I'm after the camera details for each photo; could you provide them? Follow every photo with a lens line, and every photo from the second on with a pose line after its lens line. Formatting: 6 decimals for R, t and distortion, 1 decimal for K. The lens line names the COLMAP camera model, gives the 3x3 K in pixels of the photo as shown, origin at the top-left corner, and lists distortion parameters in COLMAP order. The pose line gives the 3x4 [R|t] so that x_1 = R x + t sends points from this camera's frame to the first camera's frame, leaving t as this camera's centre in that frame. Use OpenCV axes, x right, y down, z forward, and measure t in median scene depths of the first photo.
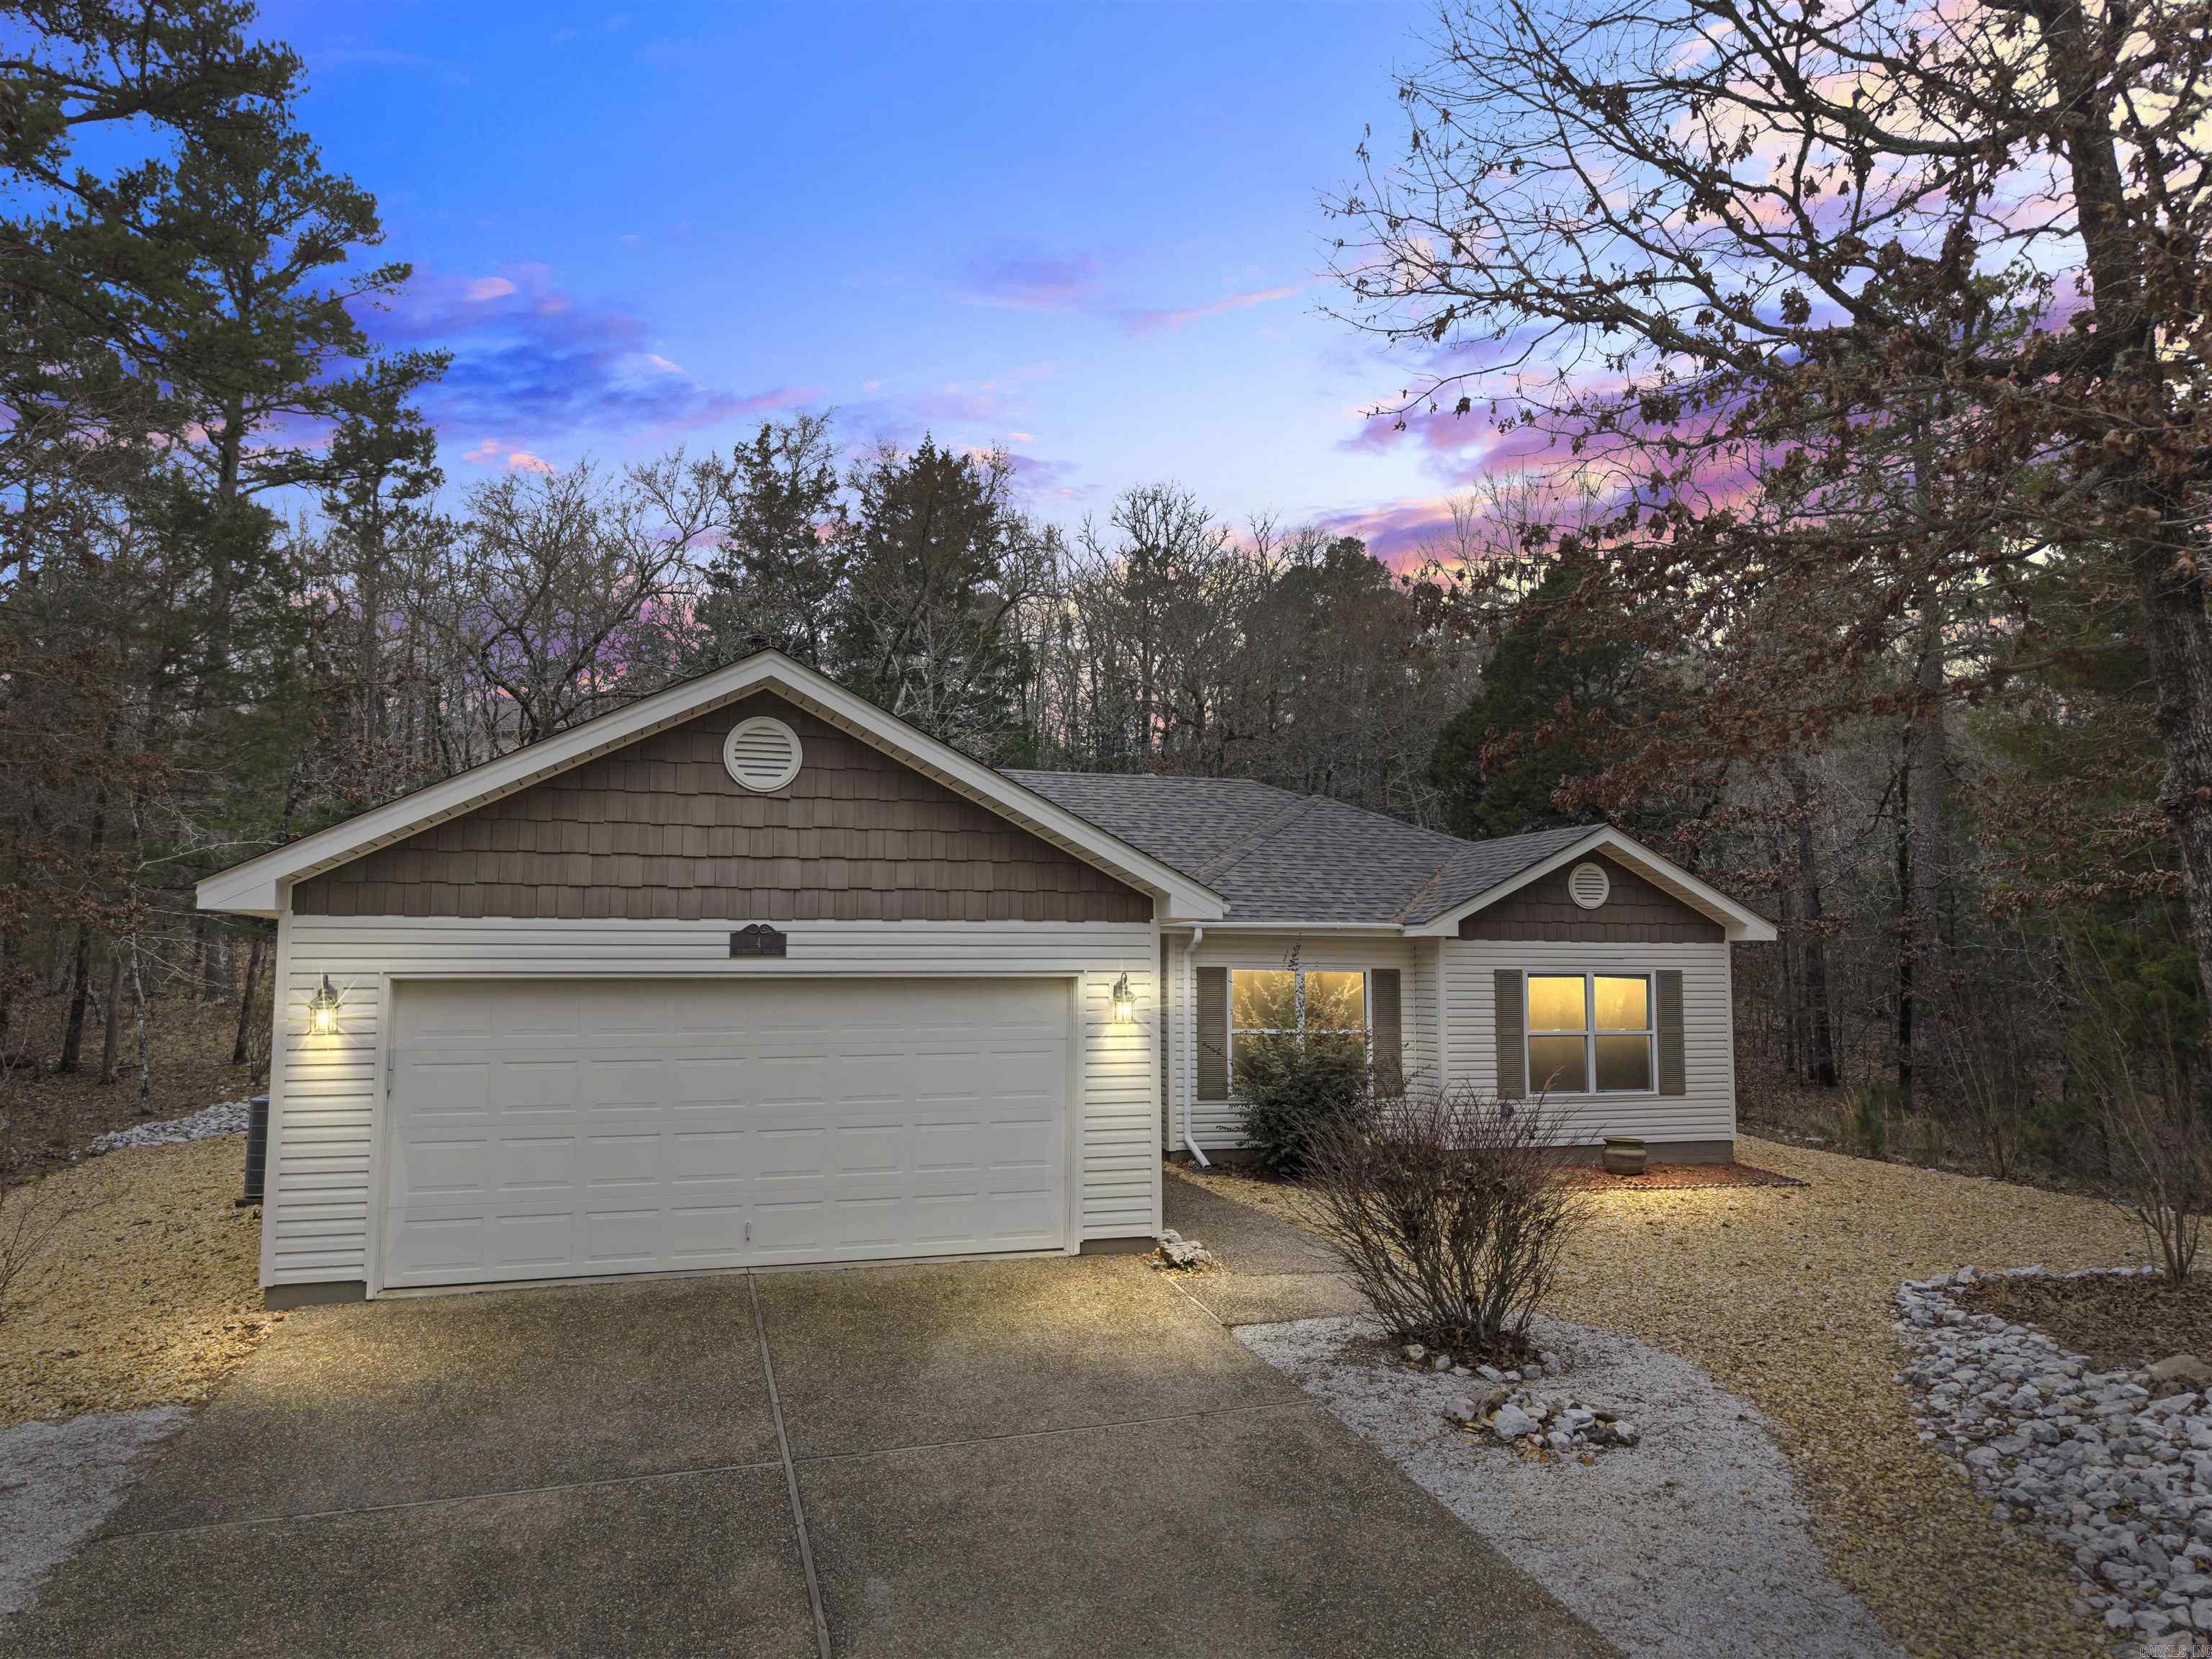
lens RADIAL K [[1490.7, 0, 1107.8], [0, 1490.7, 831.1], [0, 0, 1]] dist [0.004162, -0.008633]
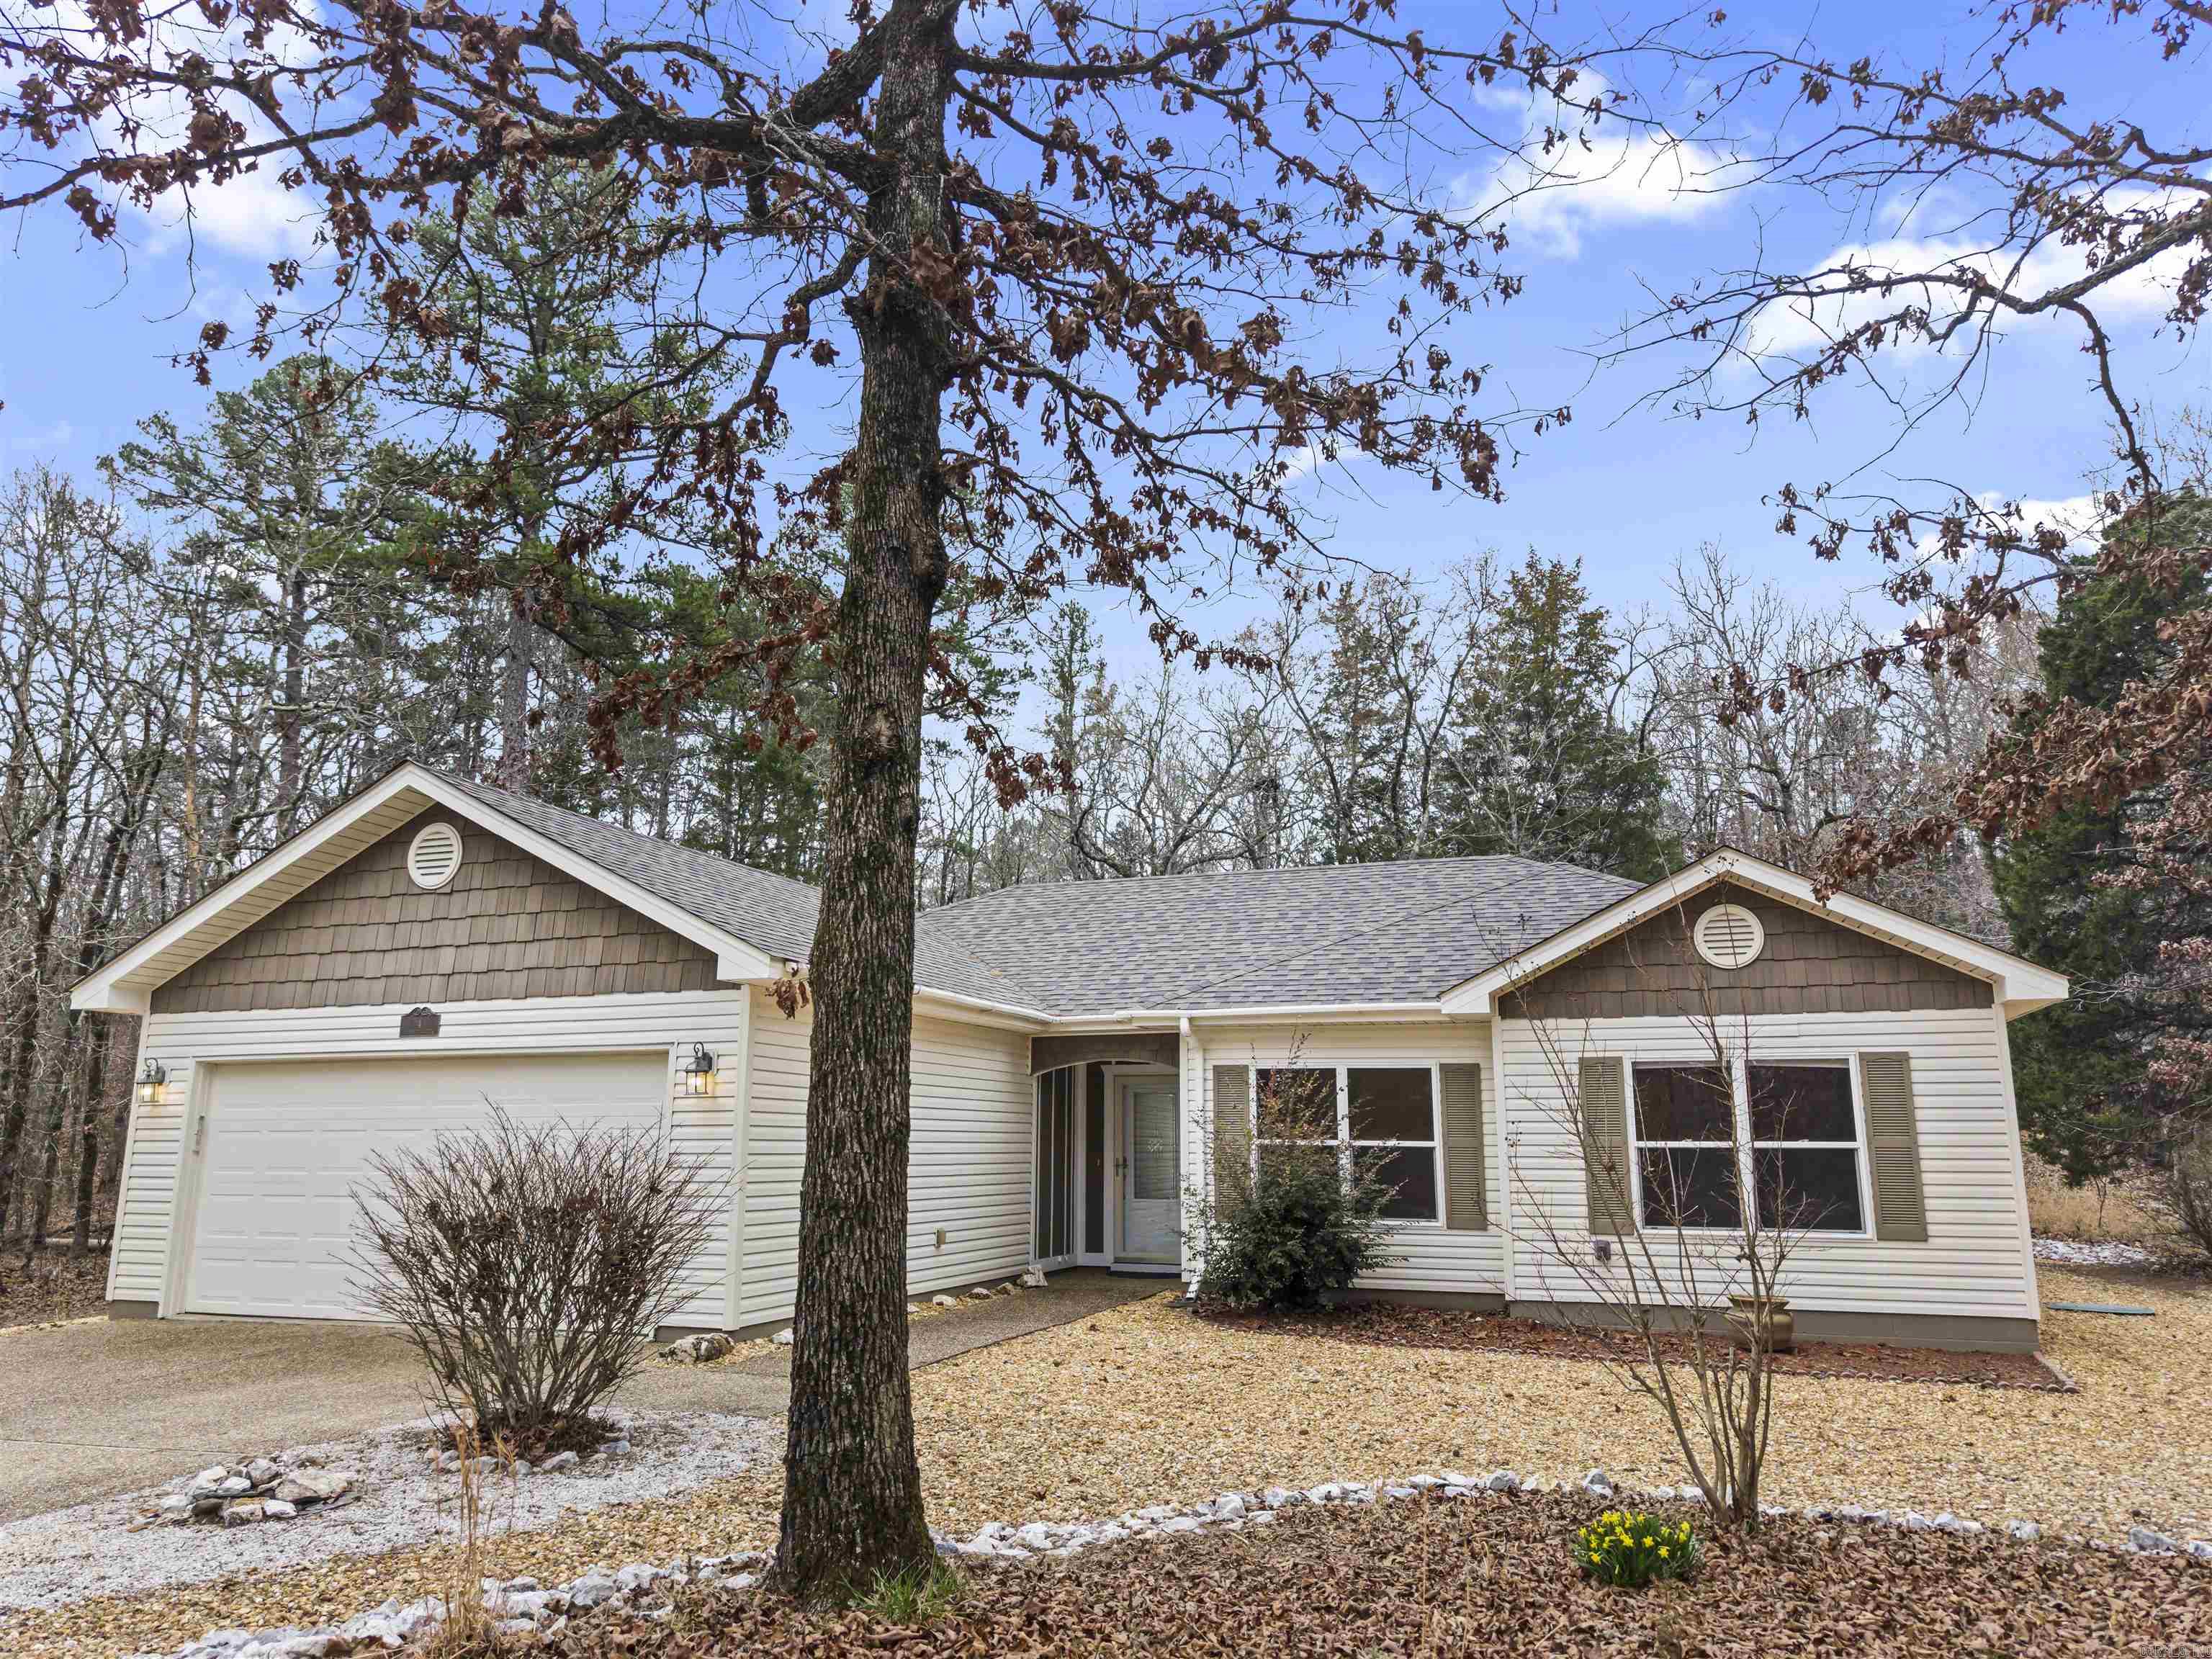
lens RADIAL K [[1490.7, 0, 1103.5], [0, 1490.7, 827.5], [0, 0, 1]] dist [0.004162, -0.008633]
pose [[0.797770, -0.128897, -0.589024, 0.854144], [0.054933, 0.988358, -0.141882, 0.116699], [0.600455, 0.080833, 0.795563, 0.409283]]
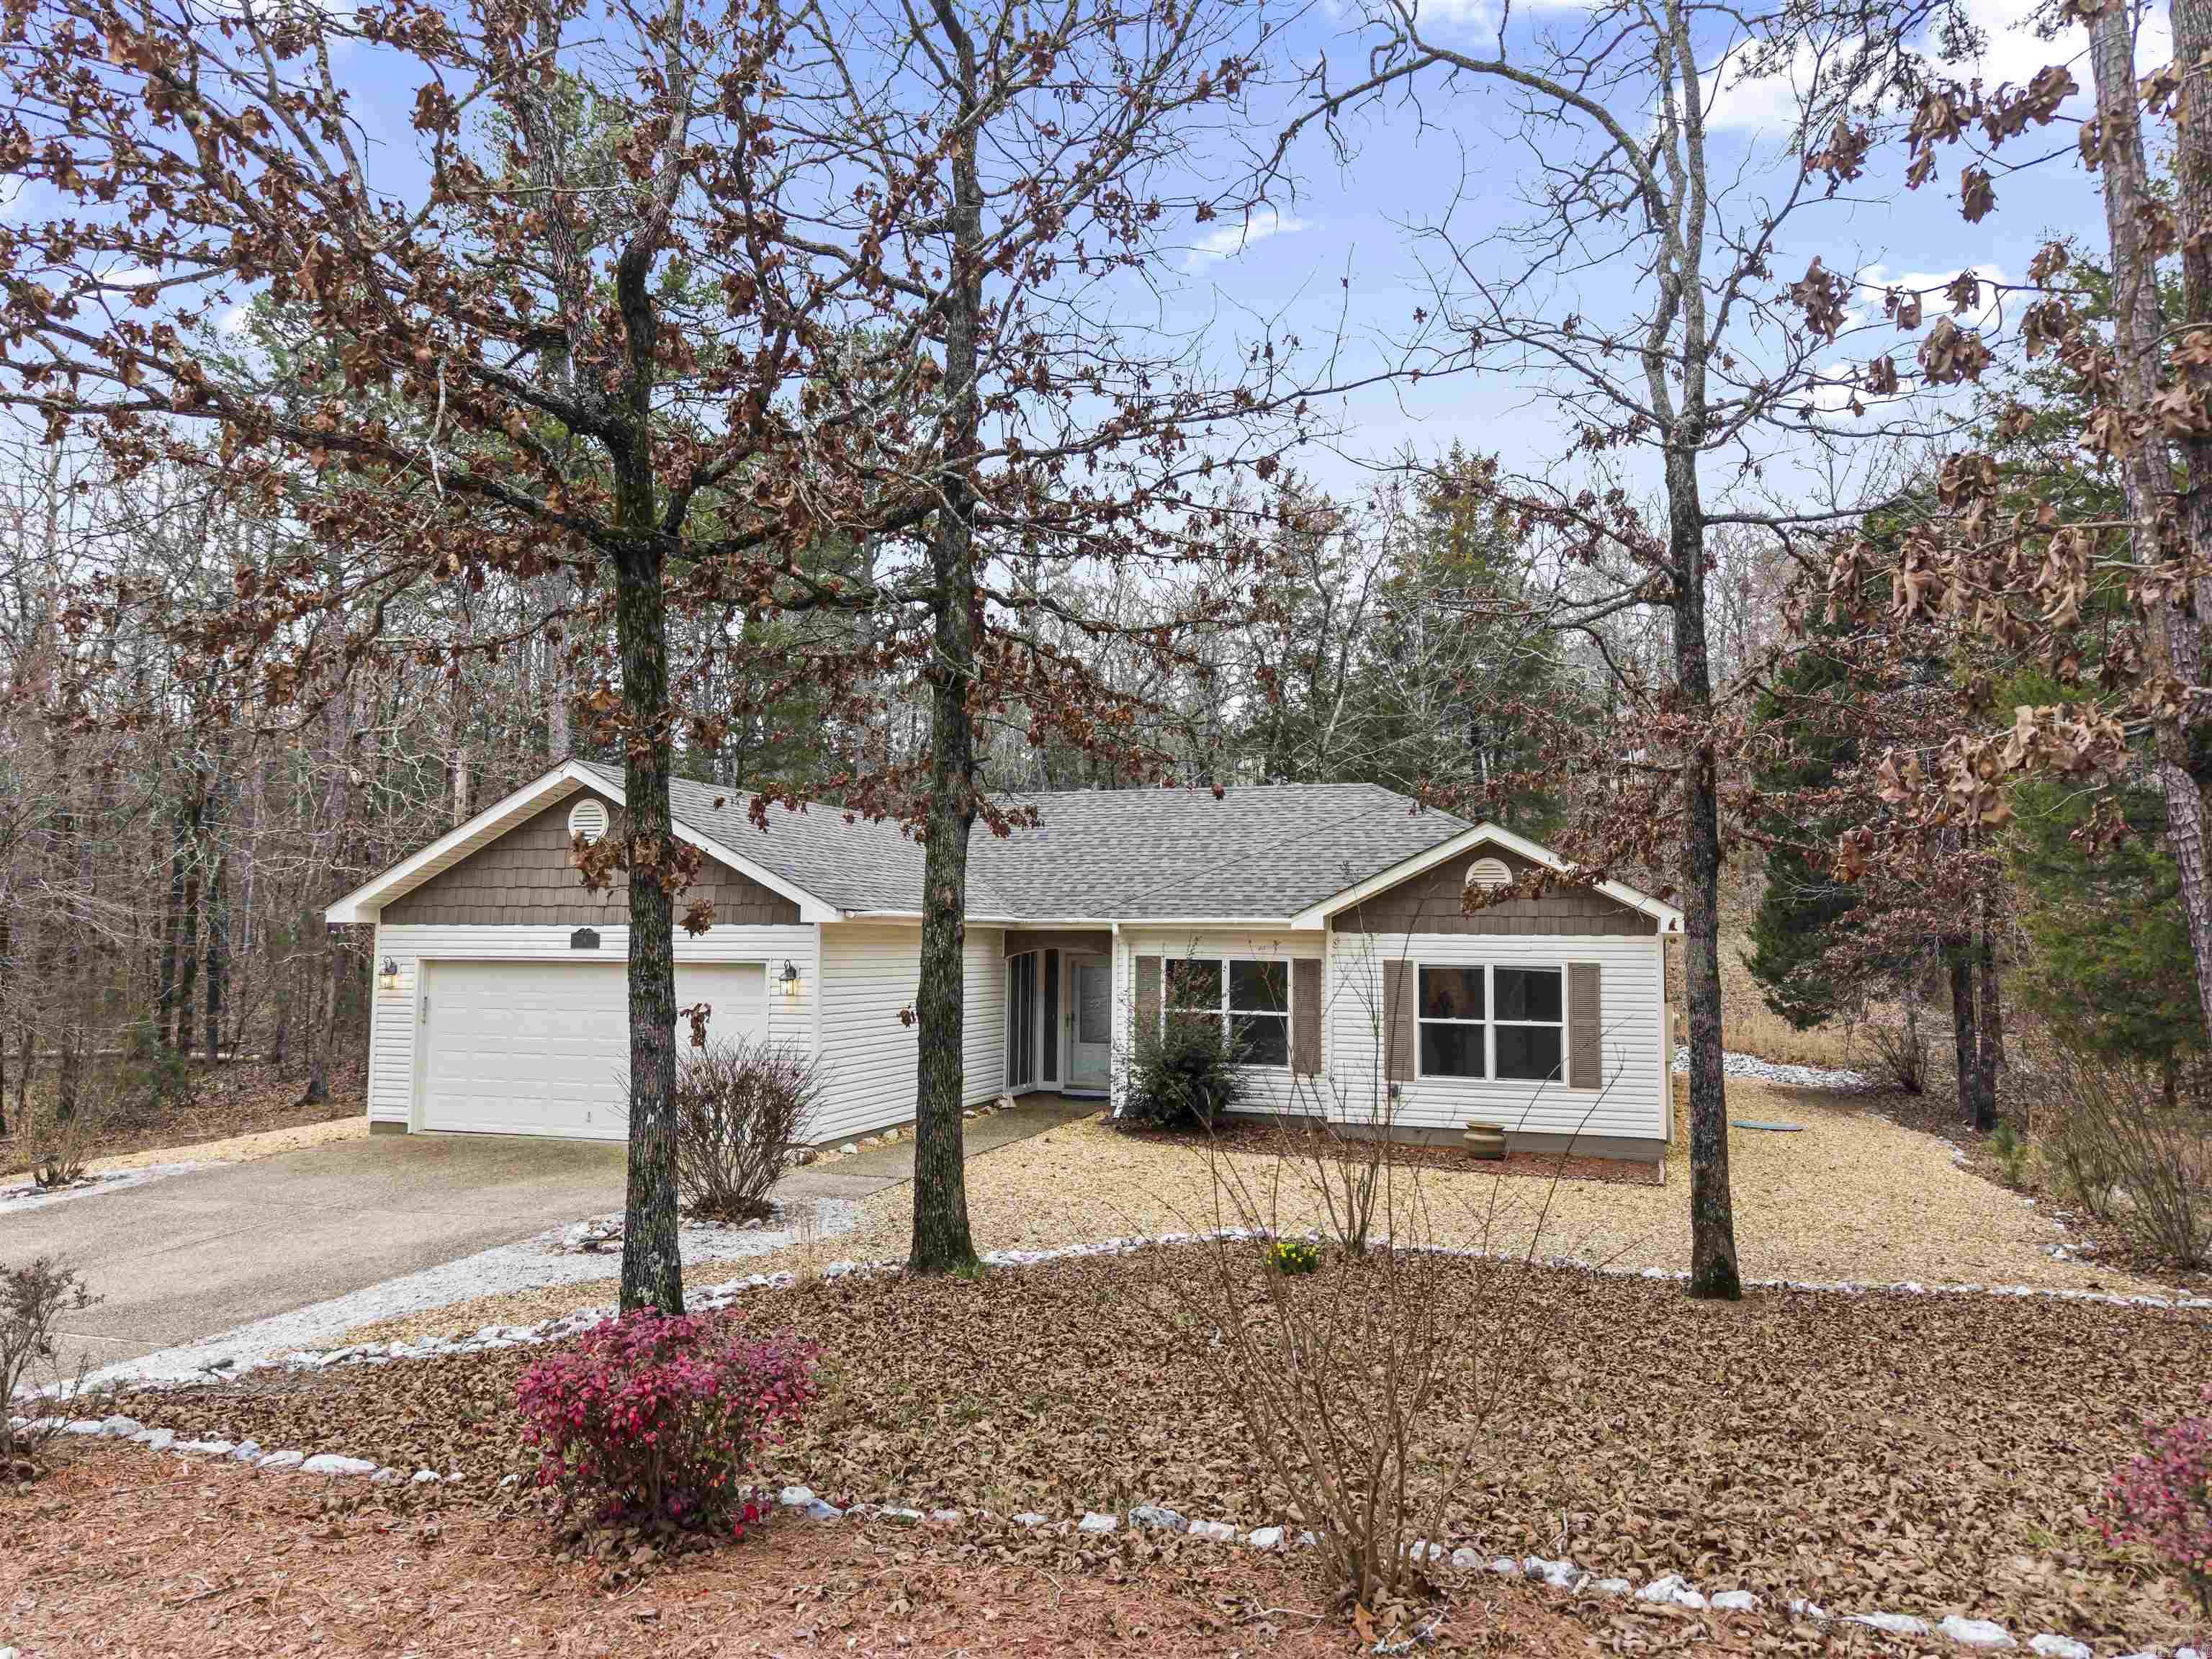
lens RADIAL K [[1490.7, 0, 1109.0], [0, 1490.7, 830.5], [0, 0, 1]] dist [0.004162, -0.008633]
pose [[0.815772, -0.040510, -0.576953, 1.177654], [0.046686, 0.998901, -0.004125, -0.010203], [0.576486, -0.023570, 0.816767, 0.005248]]
